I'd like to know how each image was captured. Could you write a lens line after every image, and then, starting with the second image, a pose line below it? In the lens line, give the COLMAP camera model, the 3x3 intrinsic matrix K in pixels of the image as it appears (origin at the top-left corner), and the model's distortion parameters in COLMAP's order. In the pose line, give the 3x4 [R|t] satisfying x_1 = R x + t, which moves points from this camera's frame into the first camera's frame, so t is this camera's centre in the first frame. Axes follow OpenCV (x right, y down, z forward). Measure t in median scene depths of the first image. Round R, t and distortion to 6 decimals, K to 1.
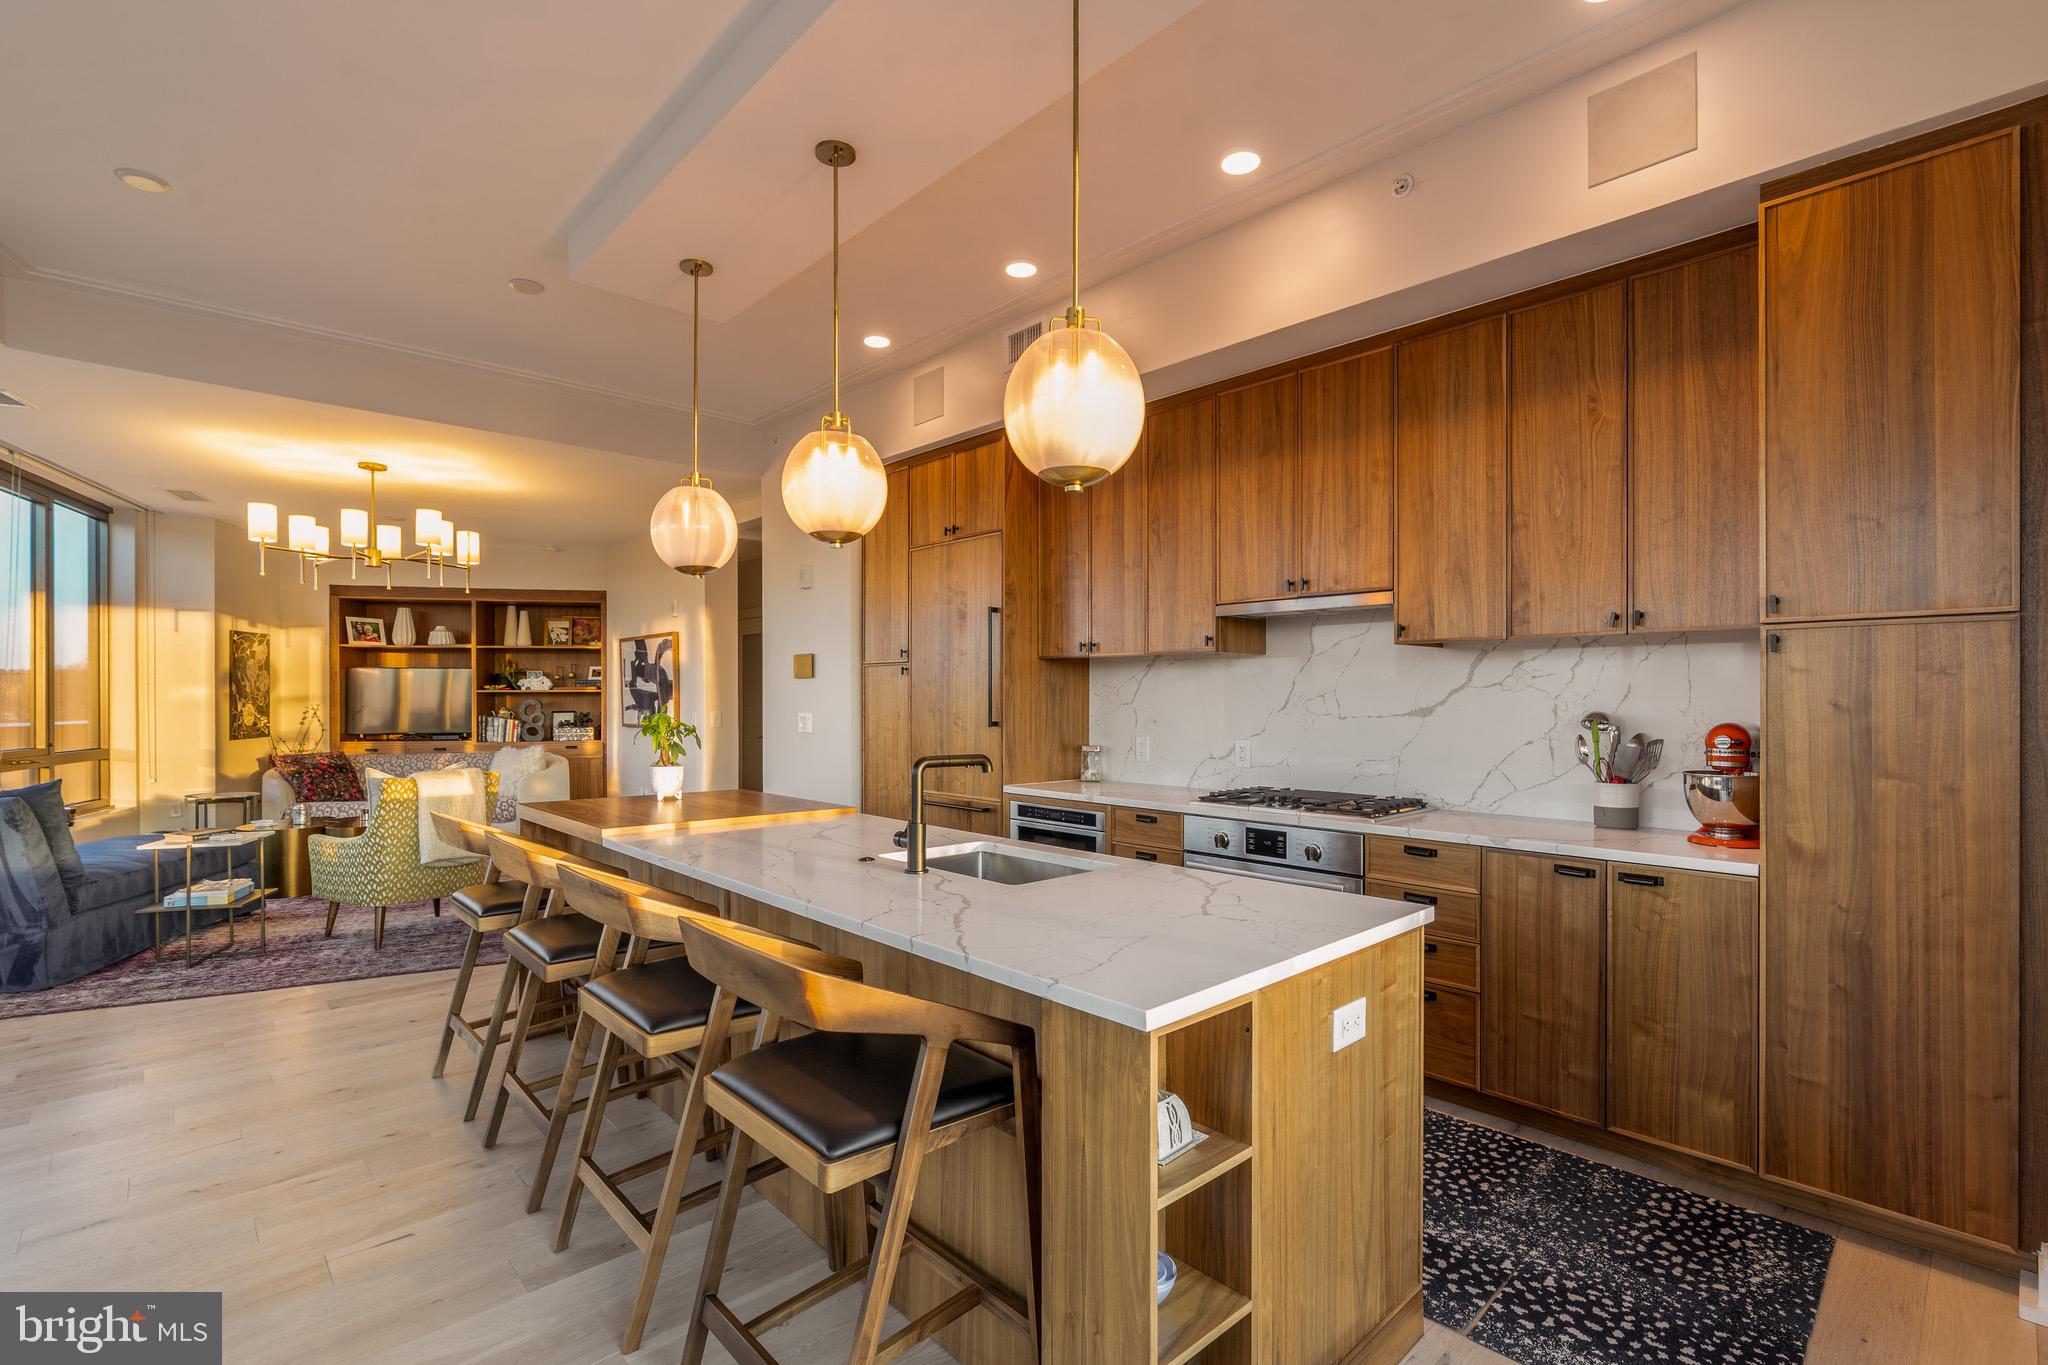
lens RADIAL K [[962.4, 0, 1021.6], [0, 962.4, 693.3], [0, 0, 1]] dist [-0.004259, 0.001185]
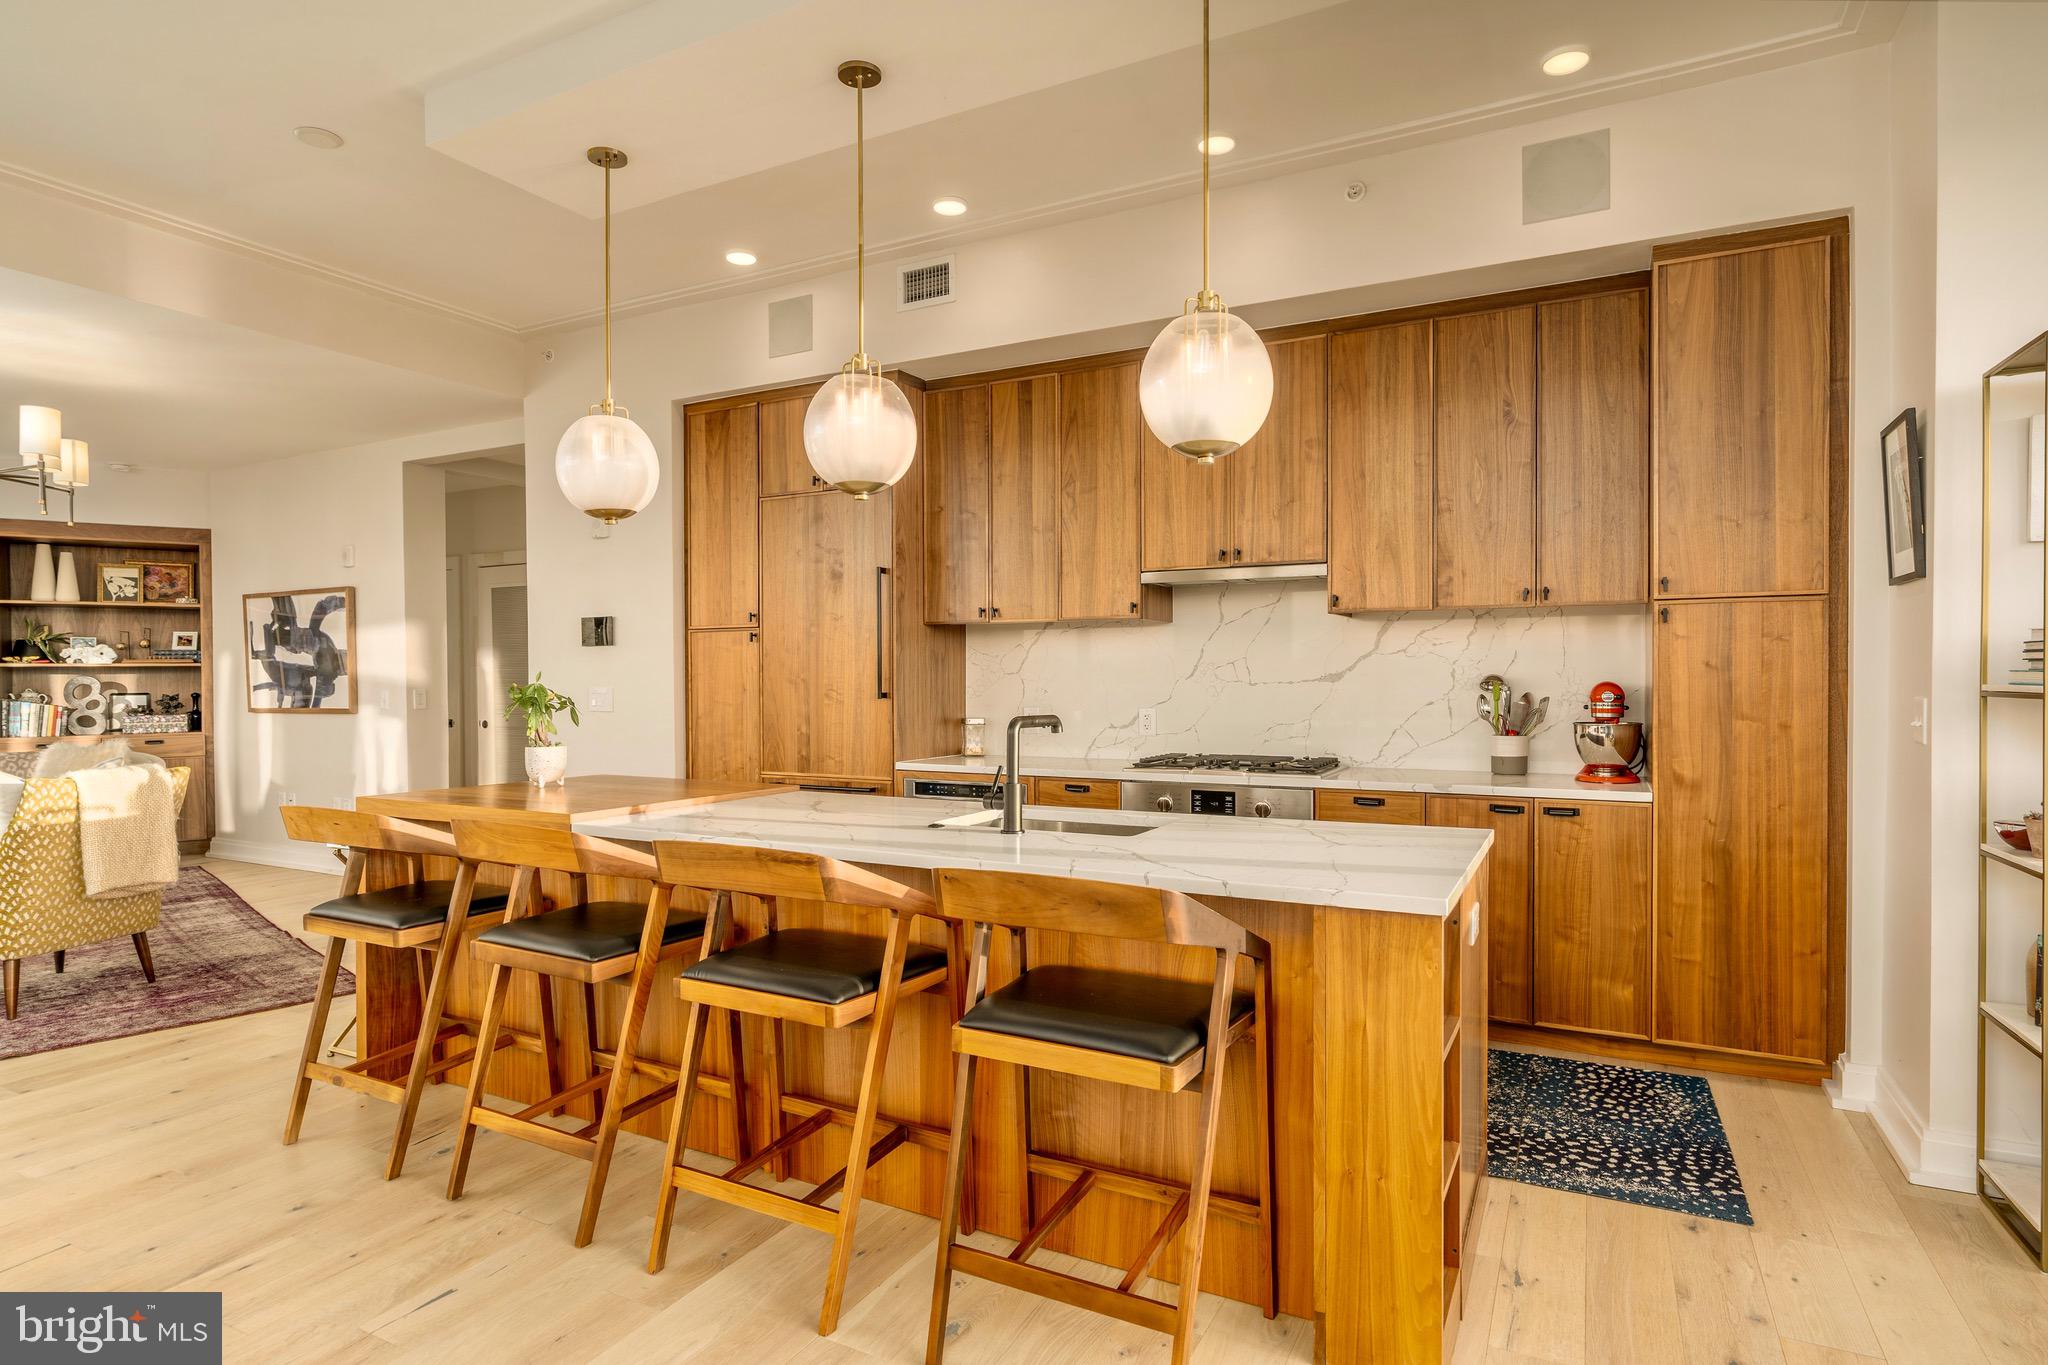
lens RADIAL K [[1122.3, 0, 1041.4], [0, 1122.3, 683.7], [0, 0, 1]] dist [-0.003246, 0.002159]
pose [[0.940025, -0.005408, 0.341063, -0.408061], [0.002376, 0.999954, 0.009307, 0.018216], [-0.341097, -0.007939, 0.939995, -0.084687]]
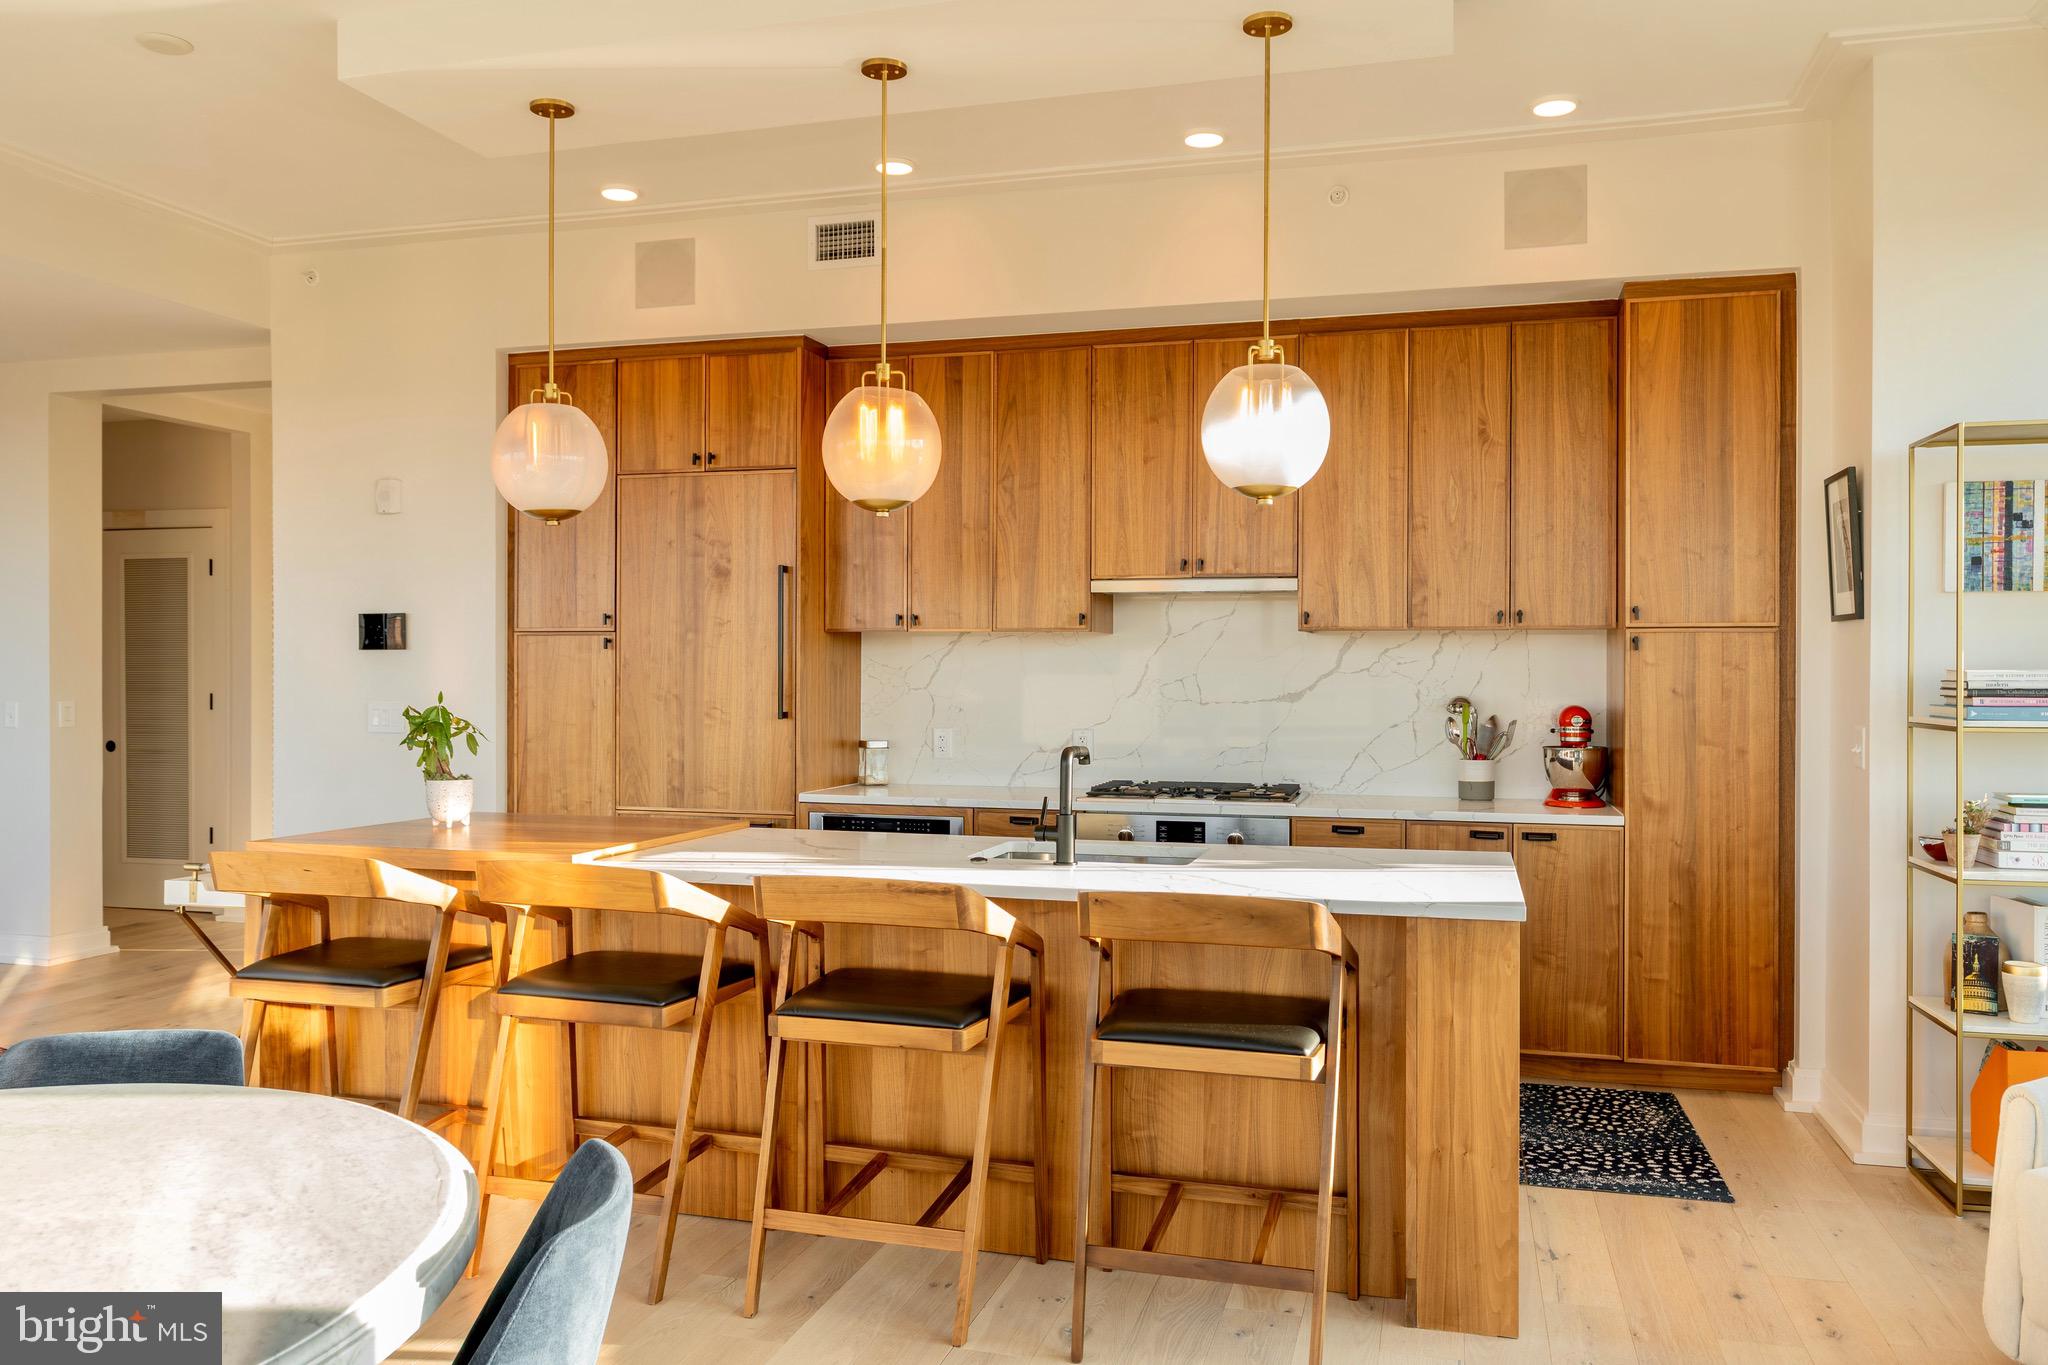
lens RADIAL K [[1551.2, 0, 1059.0], [0, 1551.2, 657.9], [0, 0, 1]] dist [0.005640, -0.004535]
pose [[0.847077, 0.006554, 0.531430, -0.827104], [-0.004908, 0.999978, -0.004509, -0.016303], [-0.531448, 0.001211, 0.847090, -0.297805]]
